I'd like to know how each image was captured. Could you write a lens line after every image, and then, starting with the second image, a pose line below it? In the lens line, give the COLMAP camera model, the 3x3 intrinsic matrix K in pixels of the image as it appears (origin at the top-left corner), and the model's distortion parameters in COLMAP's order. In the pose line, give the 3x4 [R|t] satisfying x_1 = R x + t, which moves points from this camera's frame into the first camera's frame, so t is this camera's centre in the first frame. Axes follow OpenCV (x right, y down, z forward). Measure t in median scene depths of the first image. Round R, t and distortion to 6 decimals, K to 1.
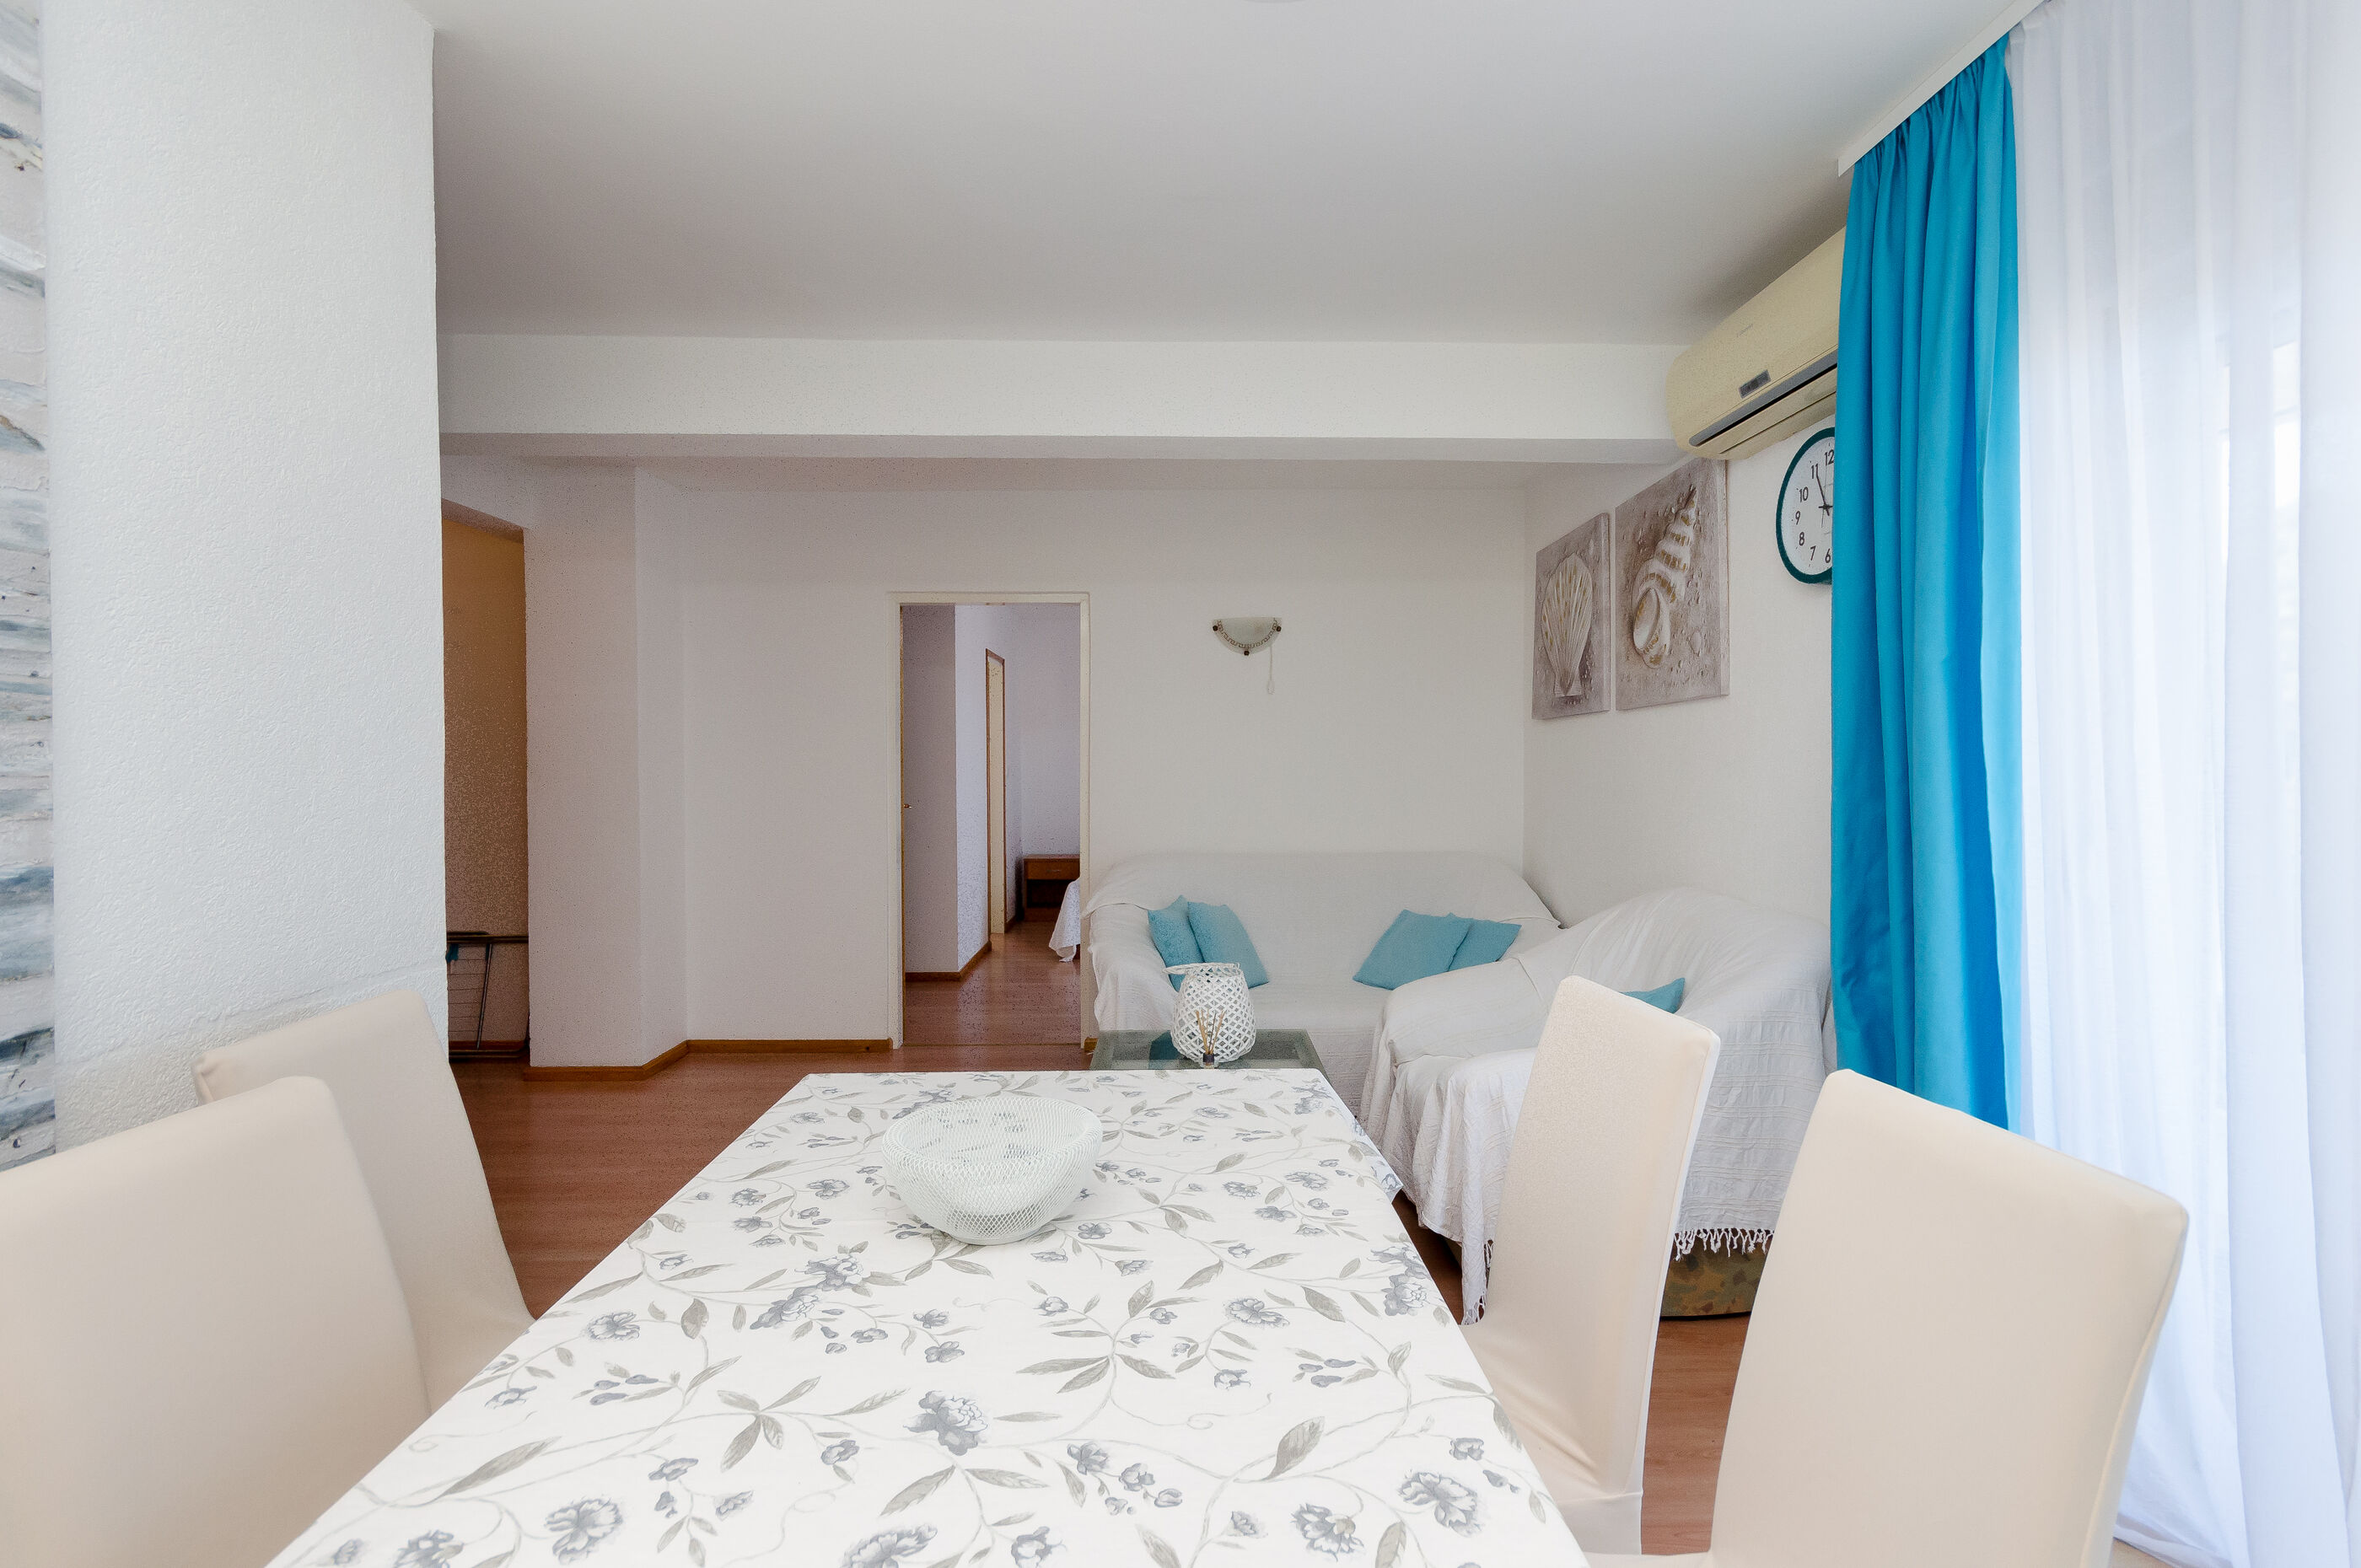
lens RADIAL K [[1066.7, 0, 1094.9], [0, 1066.7, 763.3], [0, 0, 1]] dist [0.001516, -0.000053]
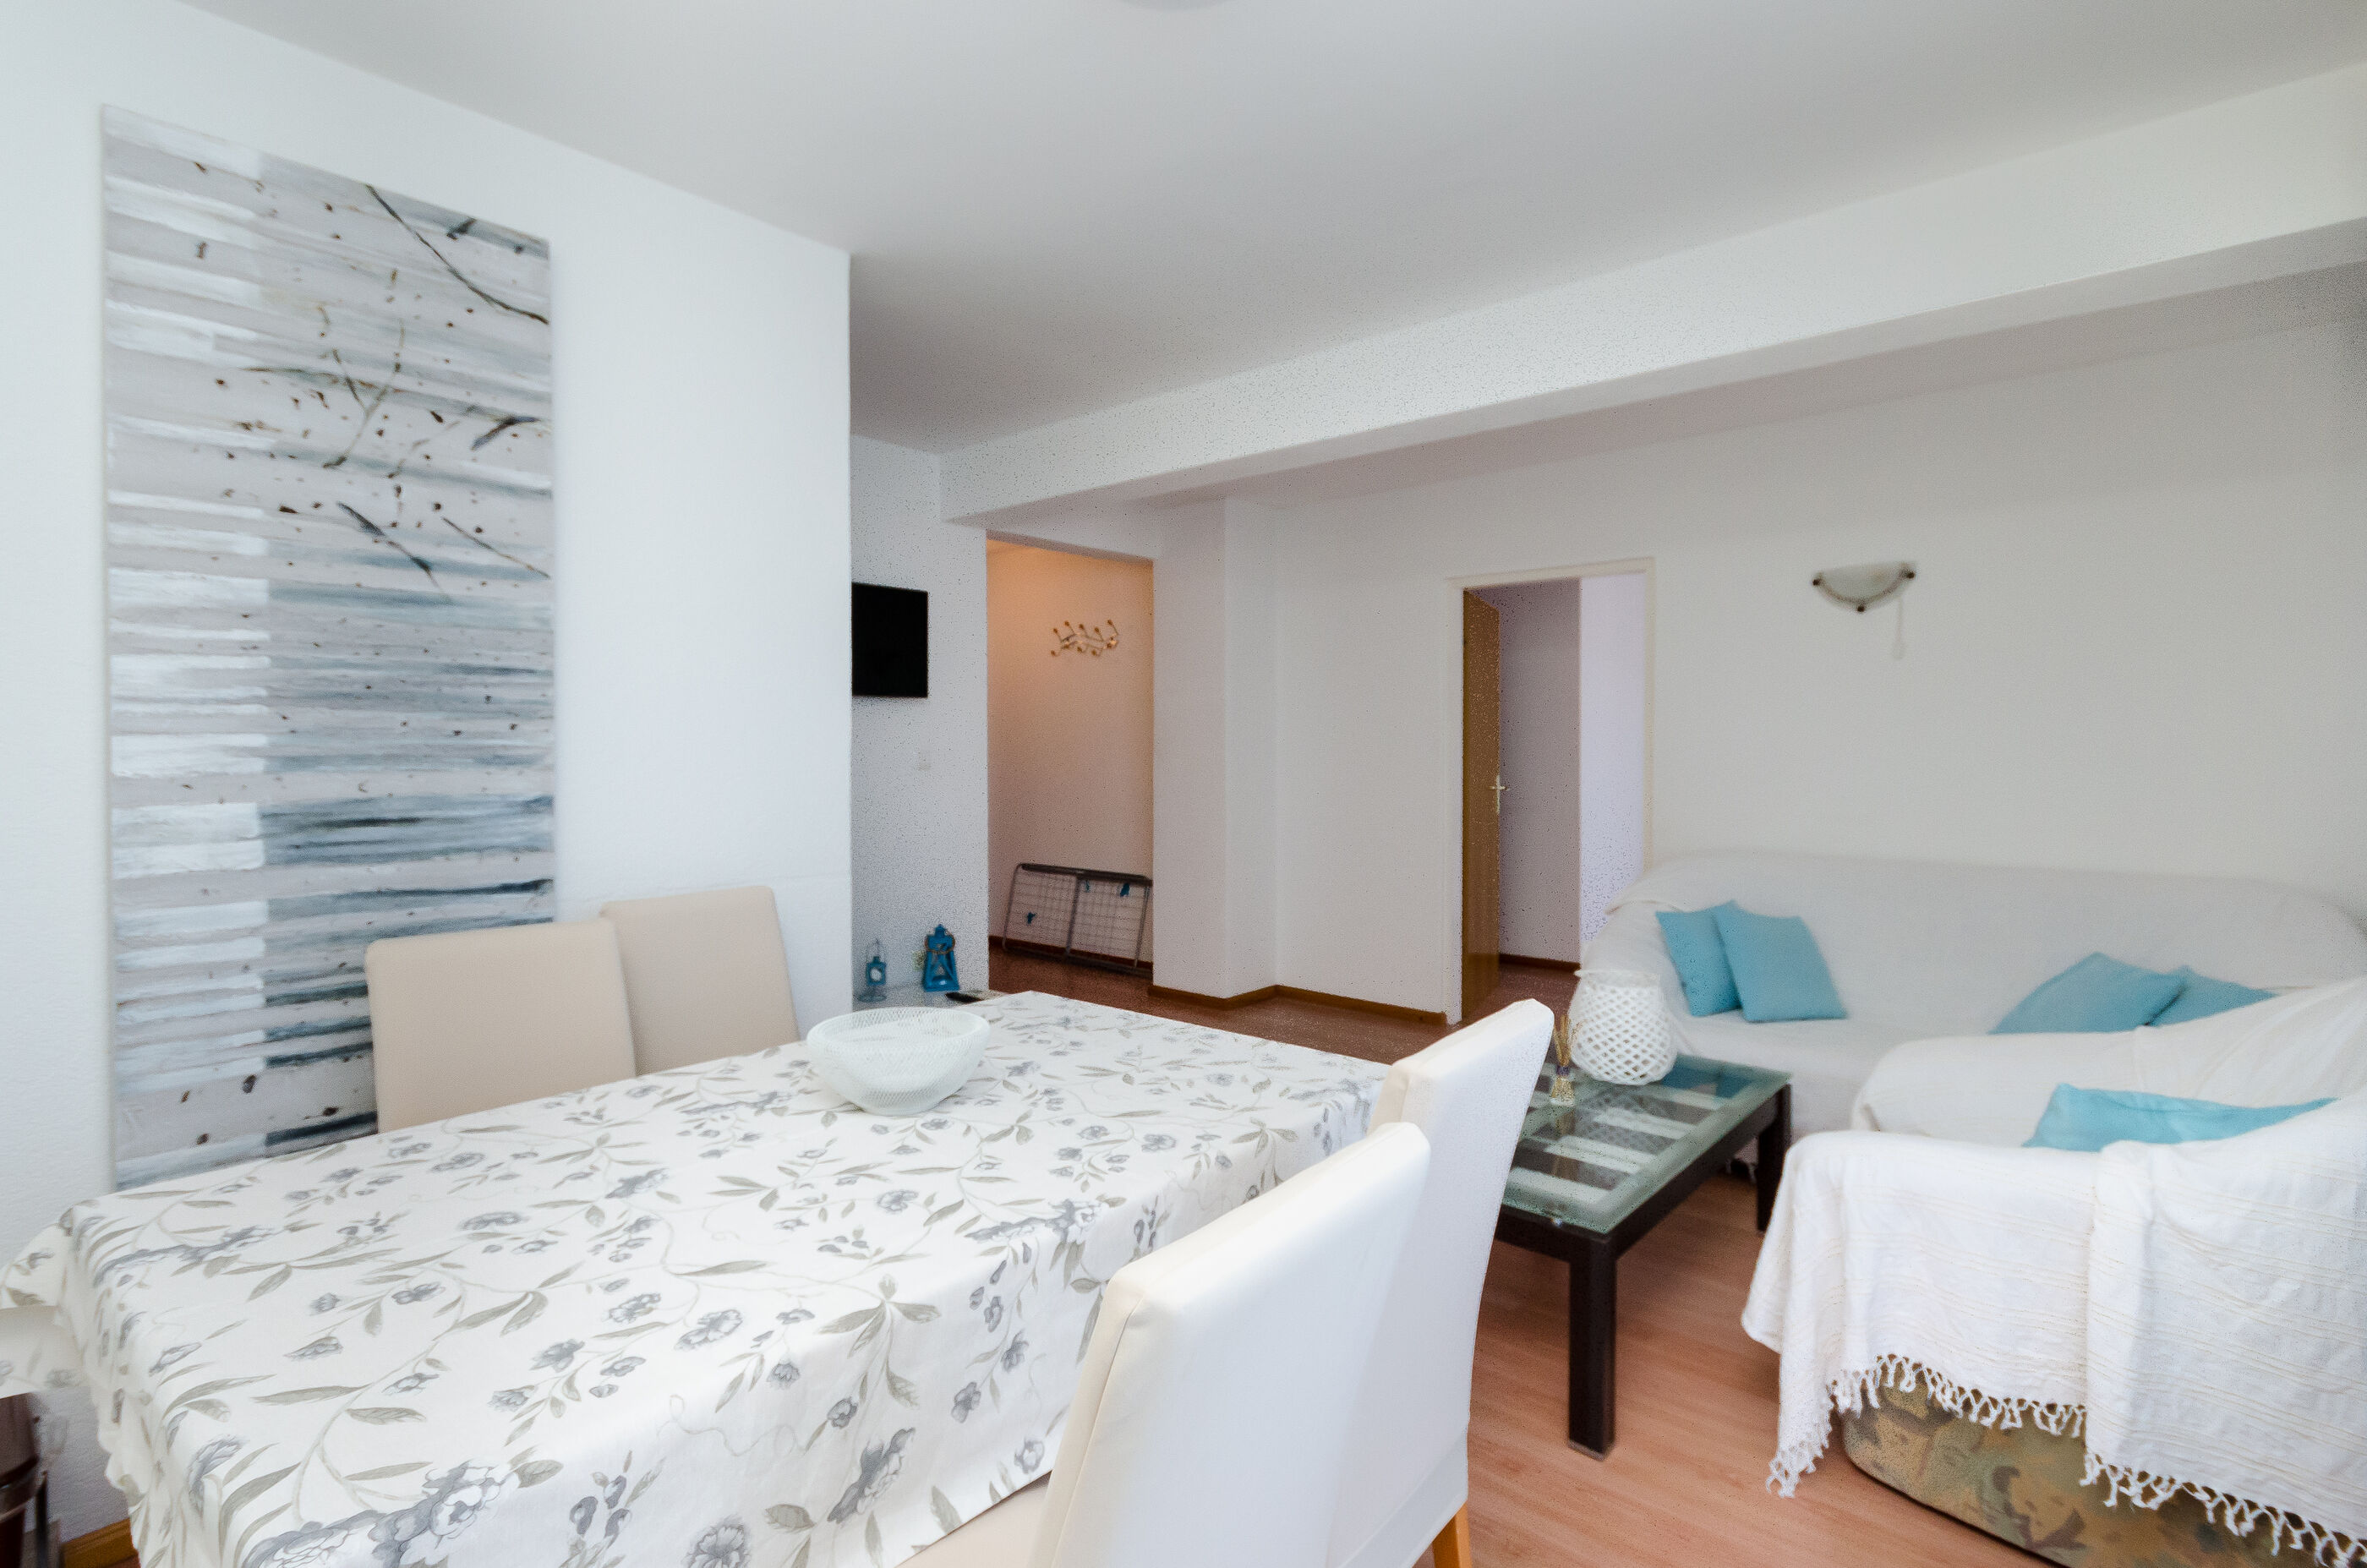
lens RADIAL K [[1032.9, 0, 1177.1], [0, 1032.9, 742.7], [0, 0, 1]] dist [0.005900, 0.000940]
pose [[0.765130, -0.000004, -0.643876, 1.032761], [-0.002941, 0.999990, -0.003501, 0.005633], [0.643869, 0.004572, 0.765122, 0.286003]]
